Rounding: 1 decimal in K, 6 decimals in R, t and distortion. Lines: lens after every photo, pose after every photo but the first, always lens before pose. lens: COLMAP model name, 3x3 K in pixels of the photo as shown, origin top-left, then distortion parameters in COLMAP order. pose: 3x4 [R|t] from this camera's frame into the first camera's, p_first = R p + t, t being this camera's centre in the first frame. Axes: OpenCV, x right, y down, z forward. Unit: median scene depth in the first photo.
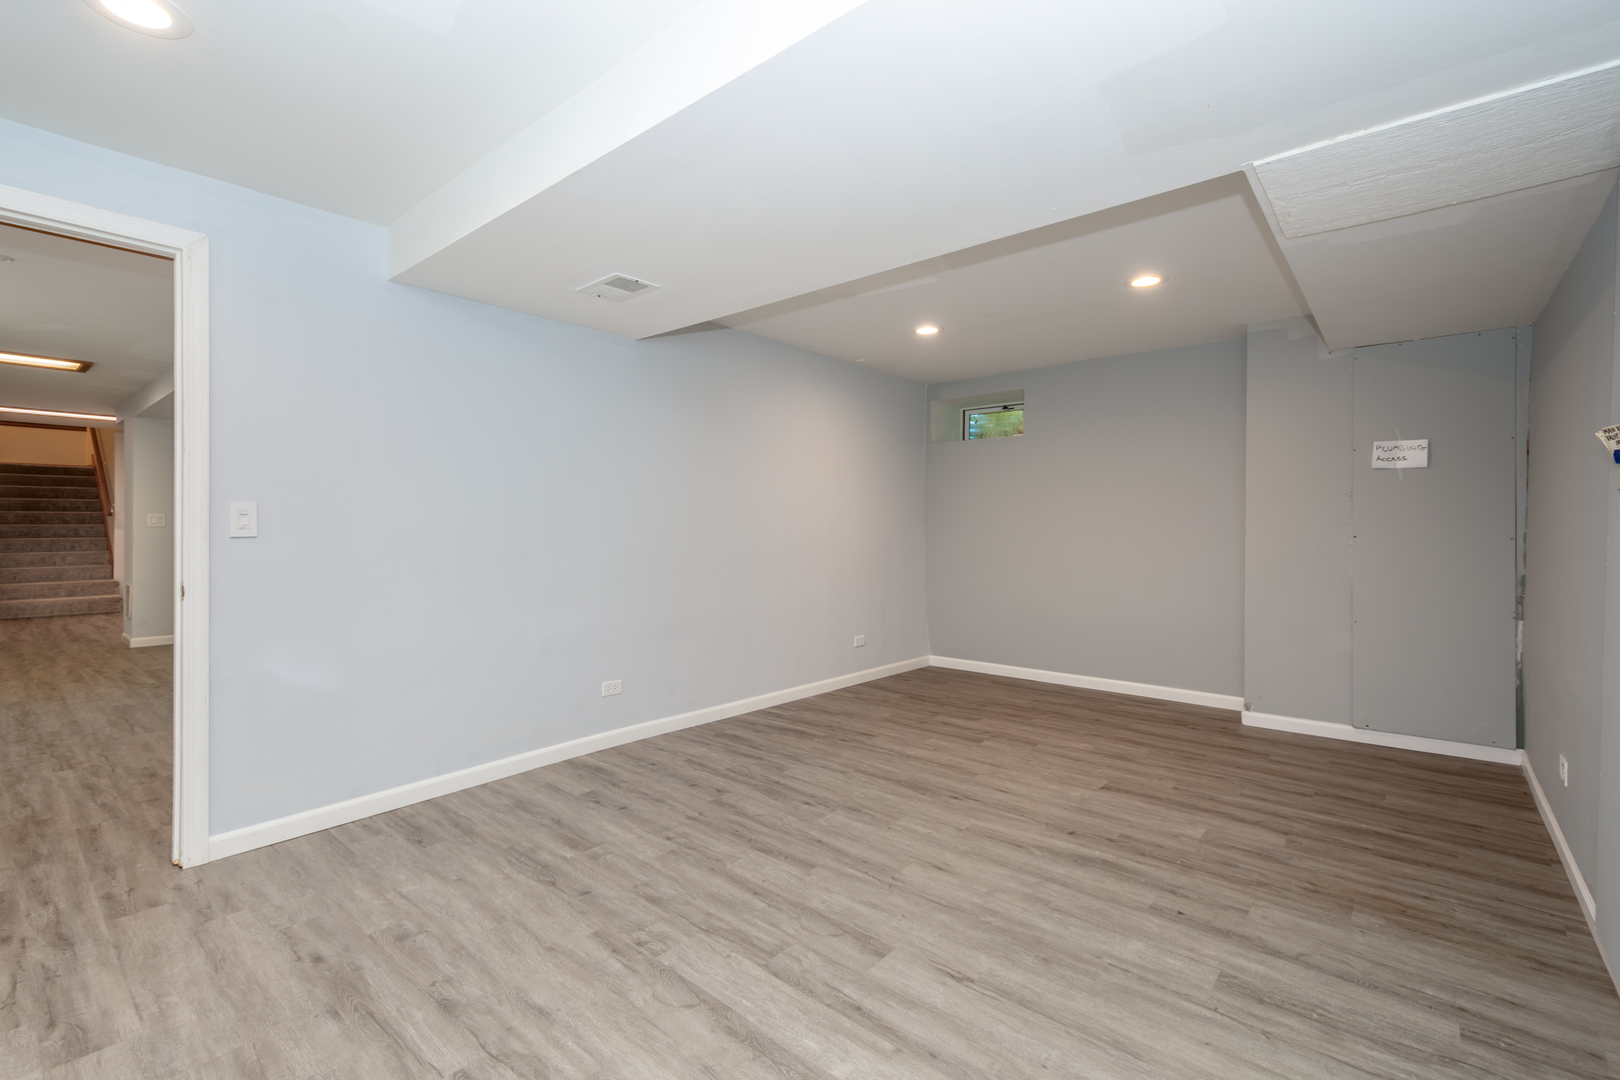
lens RADIAL K [[713.1, 0, 809.8], [0, 713.1, 532.2], [0, 0, 1]] dist [0.005245, -0.002192]
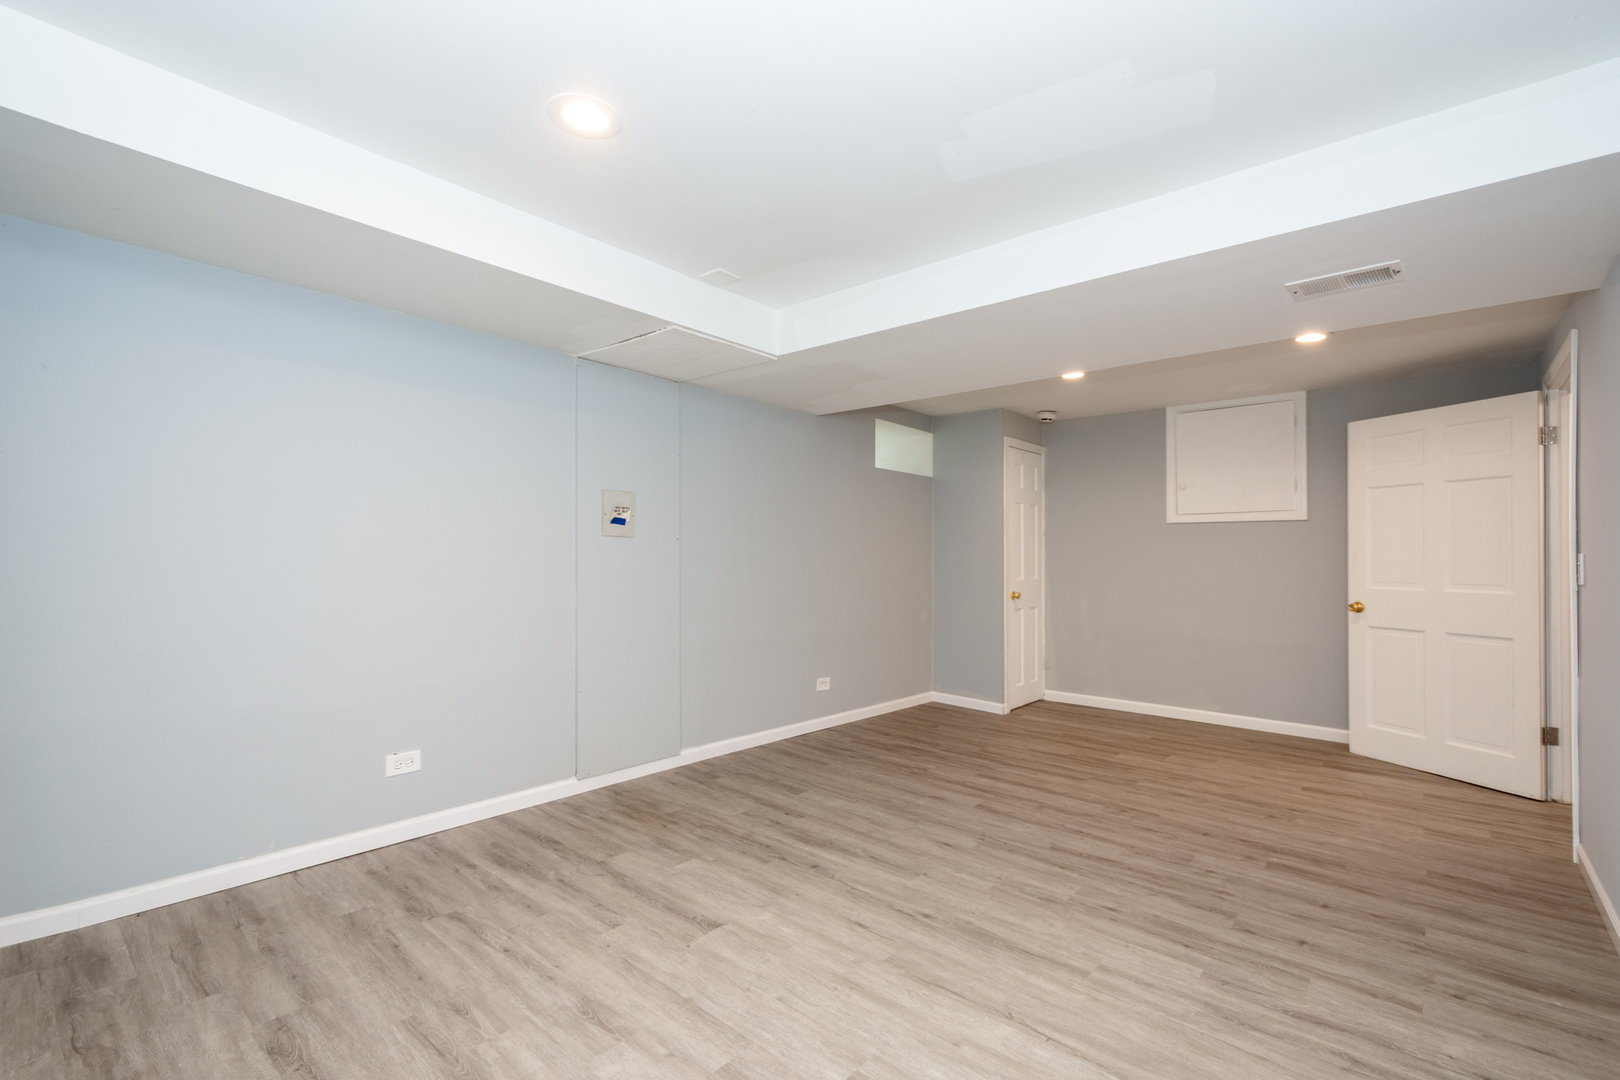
lens RADIAL K [[713.1, 0, 810.7], [0, 713.1, 540.4], [0, 0, 1]] dist [0.005245, -0.002192]
pose [[-0.999804, -0.018886, 0.006012, 0.392551], [-0.018971, 0.999718, -0.014262, -0.021883], [-0.005741, -0.014373, -0.999880, 2.100443]]
